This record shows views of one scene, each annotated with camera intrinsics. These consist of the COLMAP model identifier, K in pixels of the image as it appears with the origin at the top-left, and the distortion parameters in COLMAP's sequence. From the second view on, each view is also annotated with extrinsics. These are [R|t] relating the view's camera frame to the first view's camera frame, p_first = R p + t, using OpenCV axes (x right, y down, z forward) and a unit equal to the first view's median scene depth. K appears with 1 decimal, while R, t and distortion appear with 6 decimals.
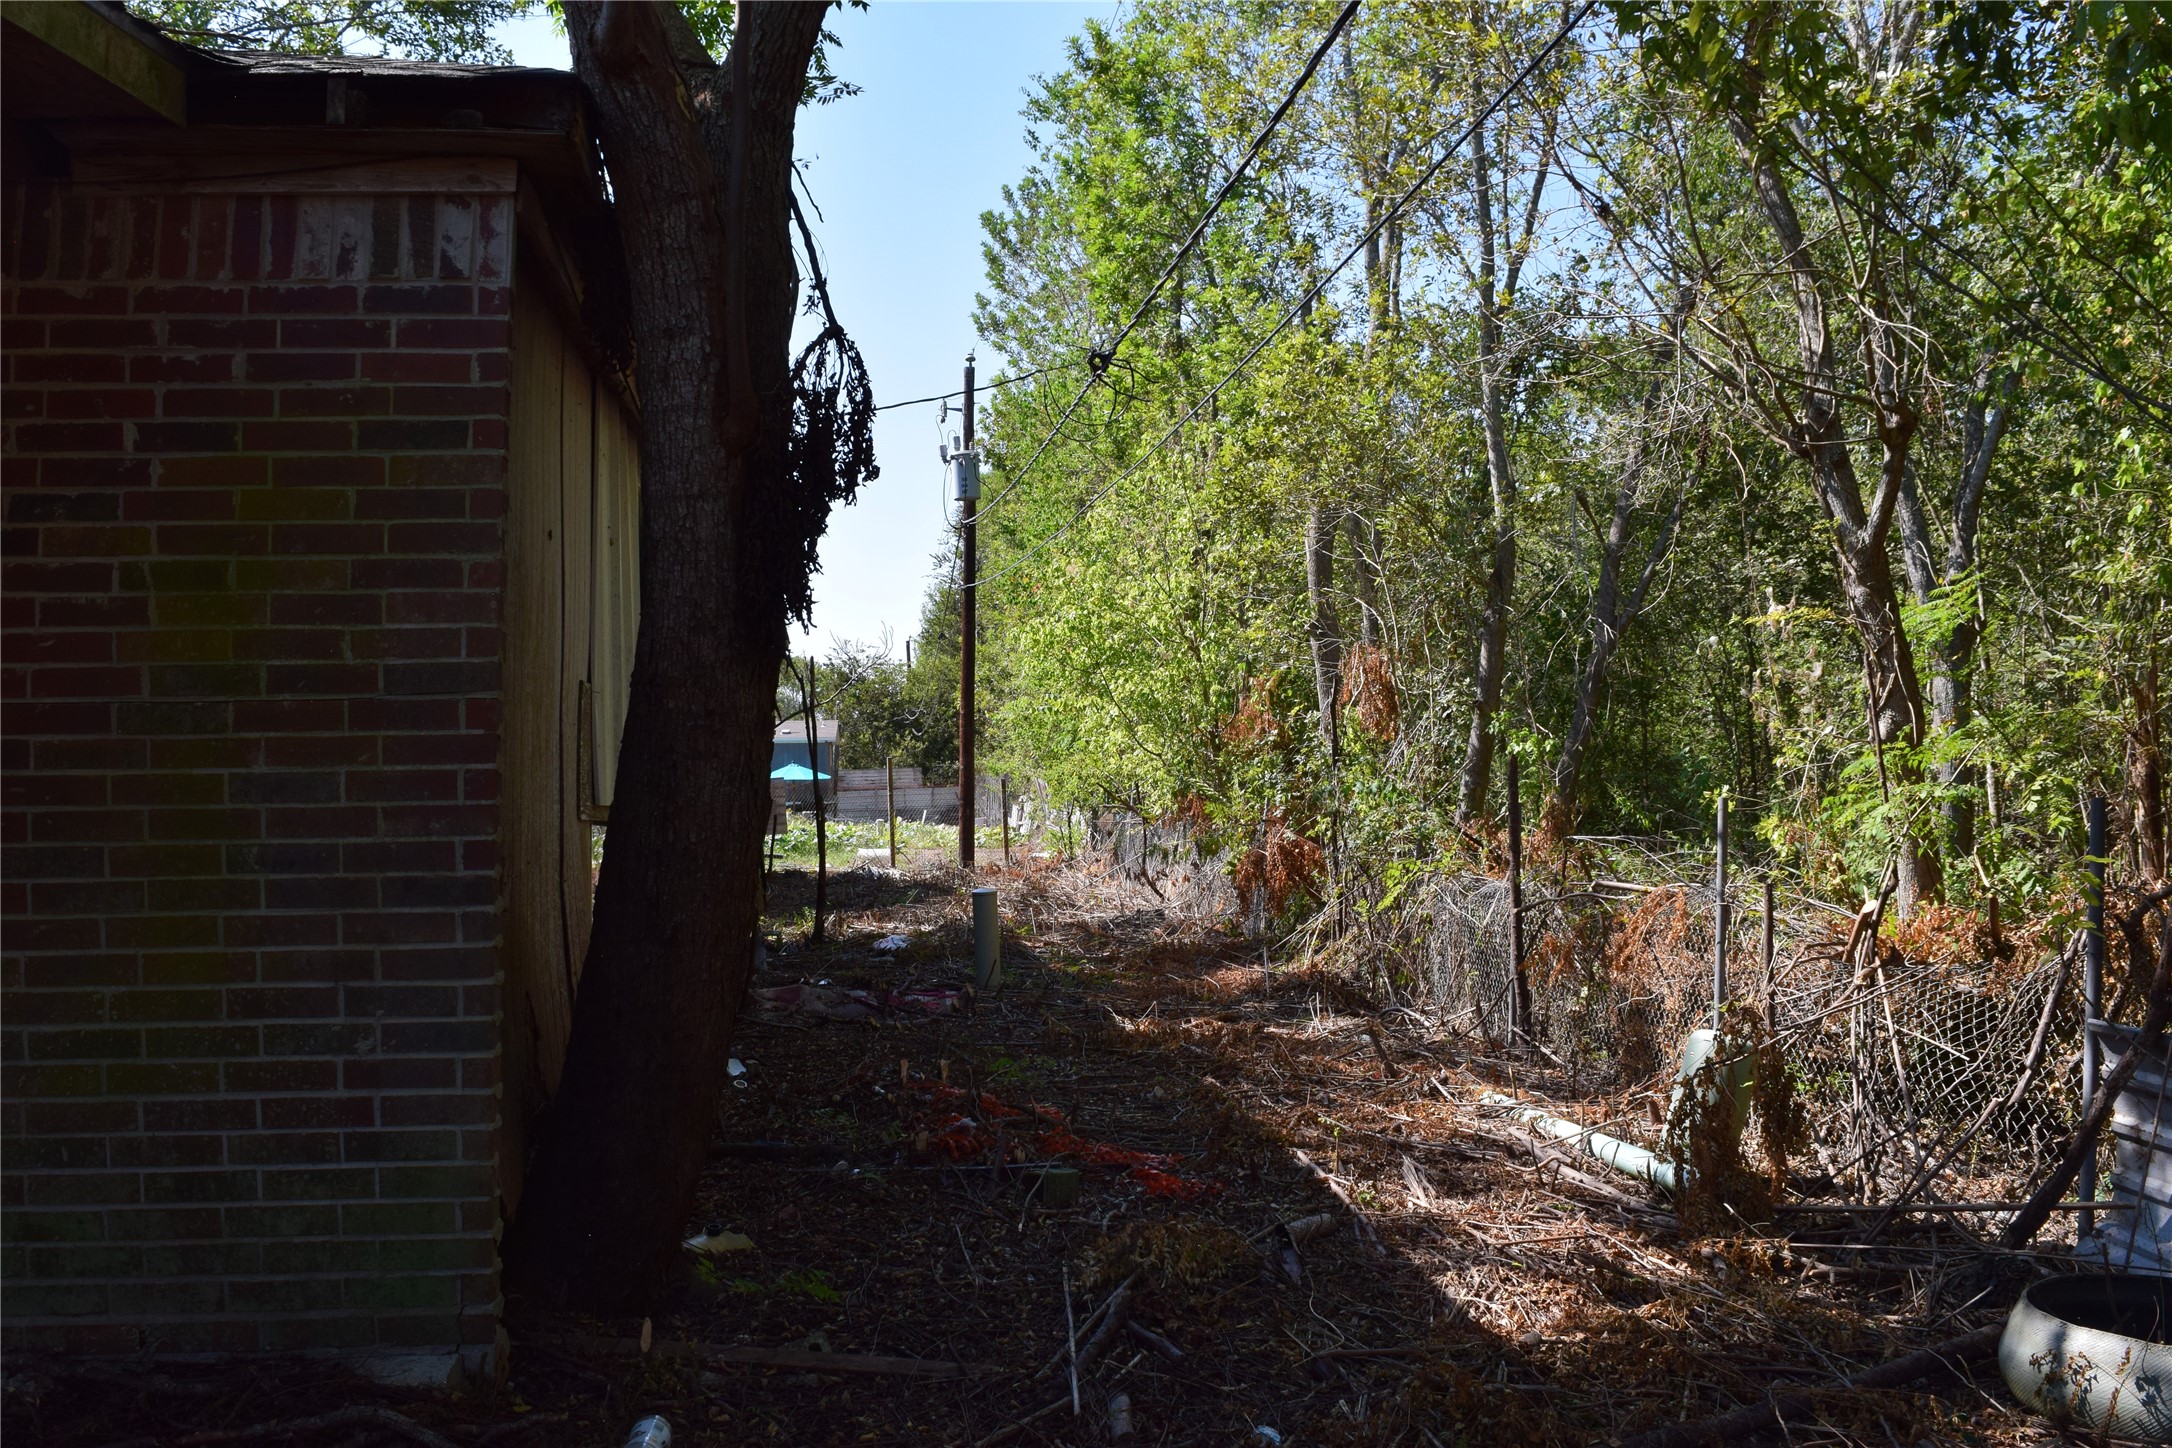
lens RADIAL K [[1693.9, 0, 1080.2], [0, 1693.9, 743.1], [0, 0, 1]] dist [-0.103295, 0.027315]
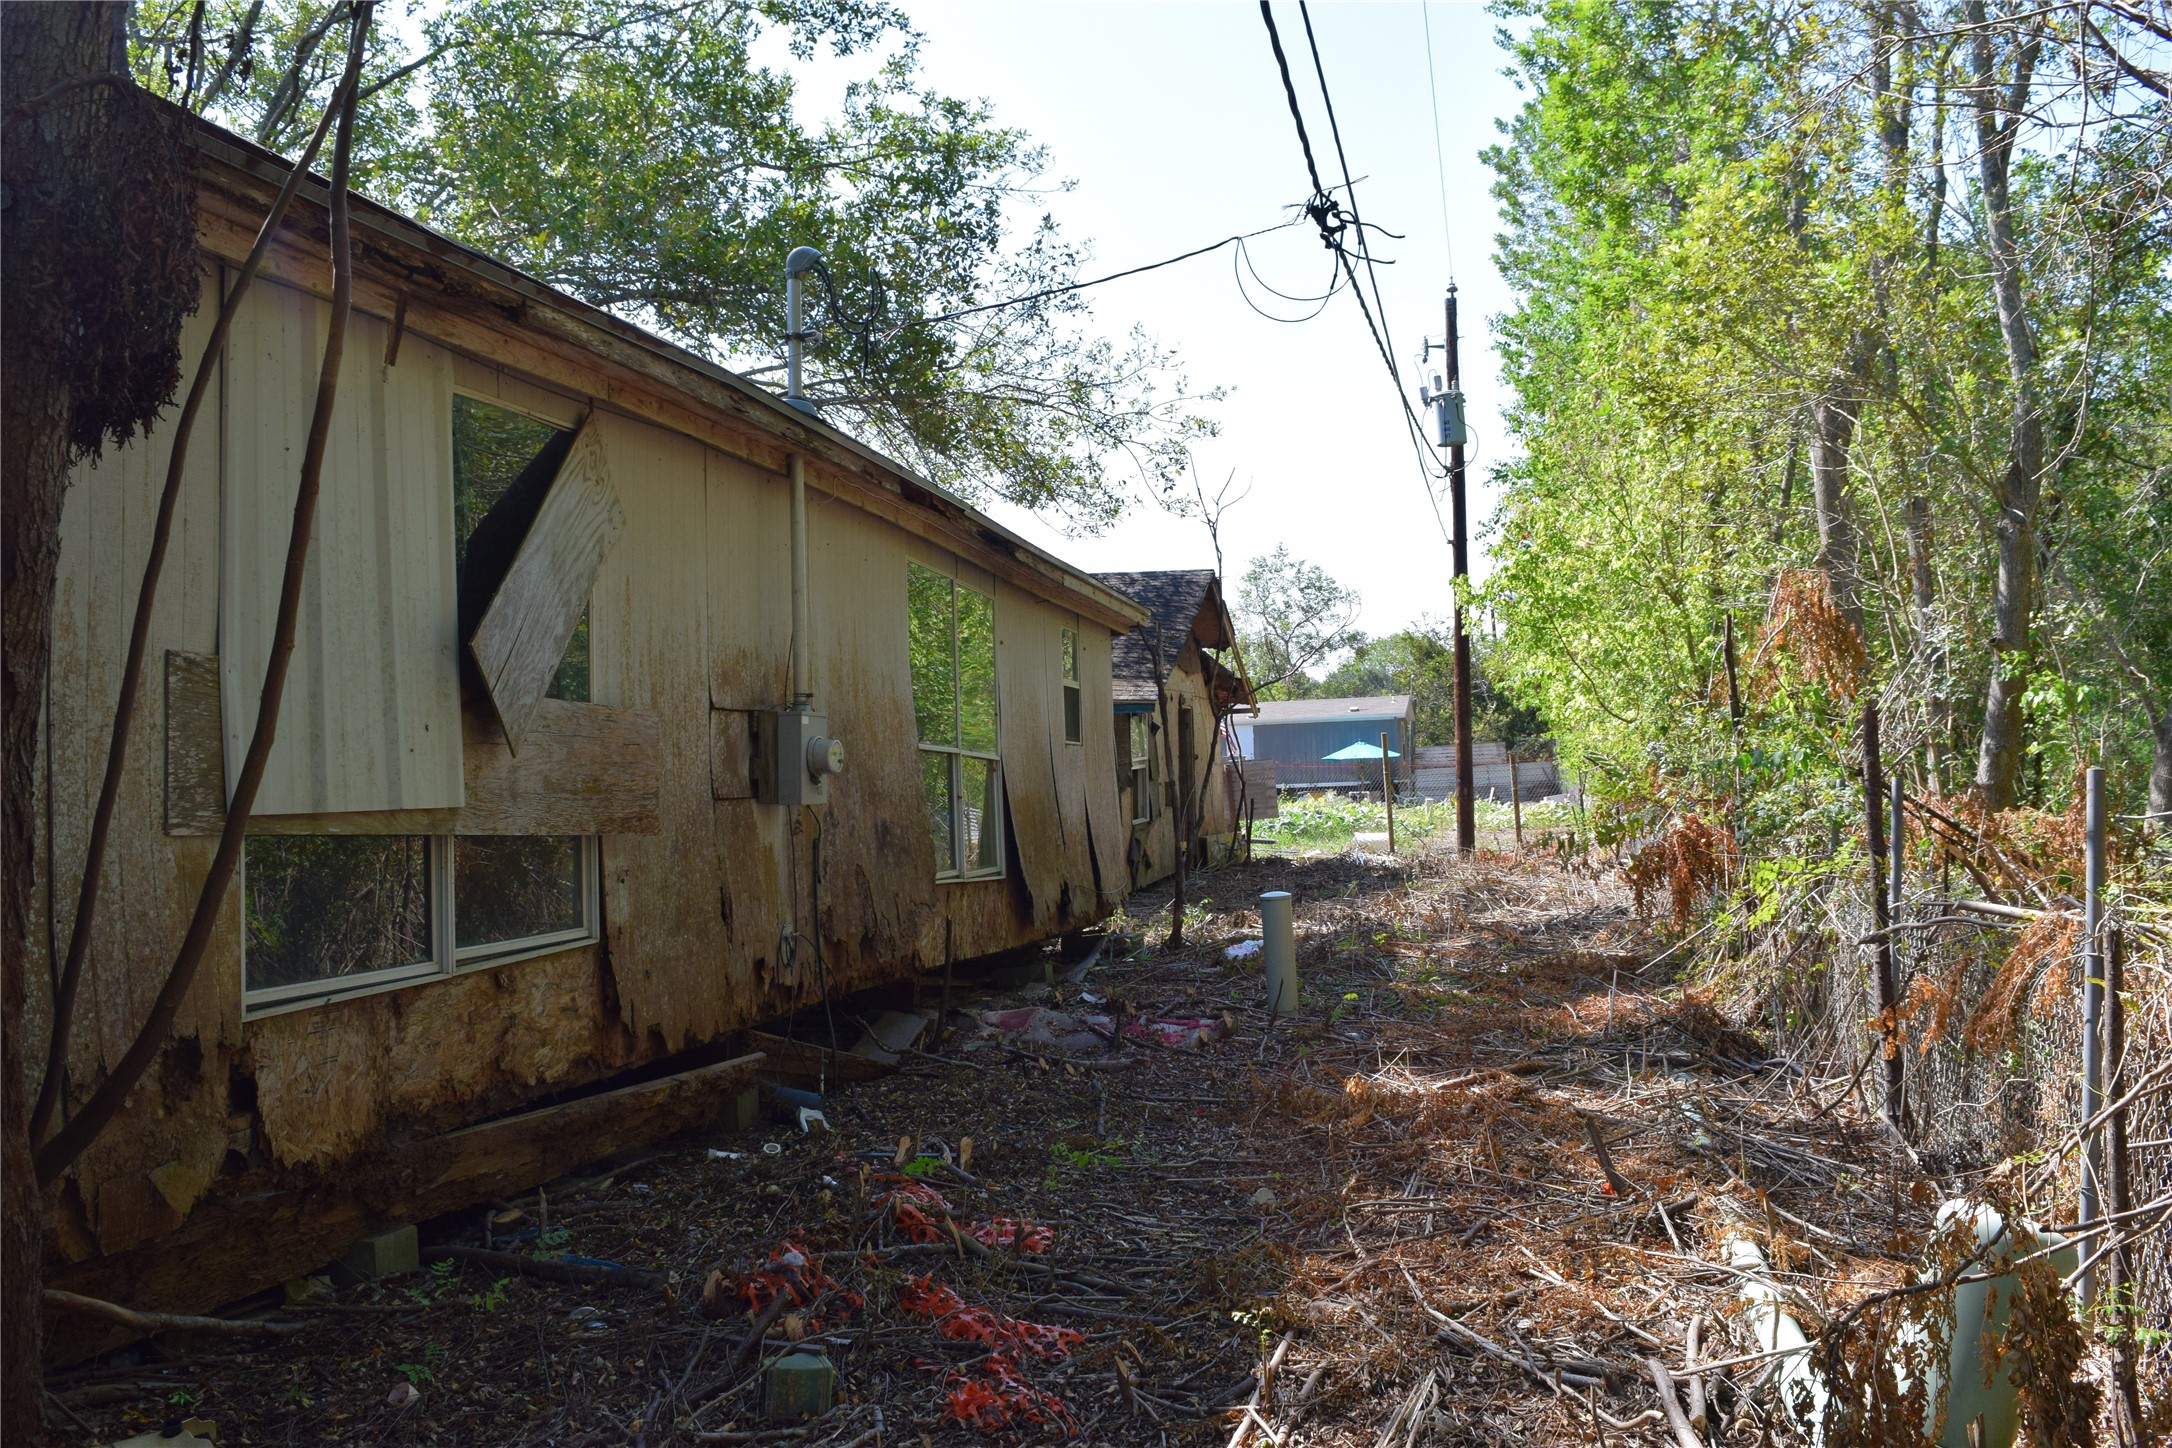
lens RADIAL K [[1693.9, 0, 1091.1], [0, 1693.9, 710.0], [0, 0, 1]] dist [-0.103295, 0.027315]
pose [[0.933065, -0.029688, -0.358481, 0.072876], [0.027292, 0.999559, -0.011742, 0.002772], [0.358672, 0.001172, 0.933463, 0.096862]]
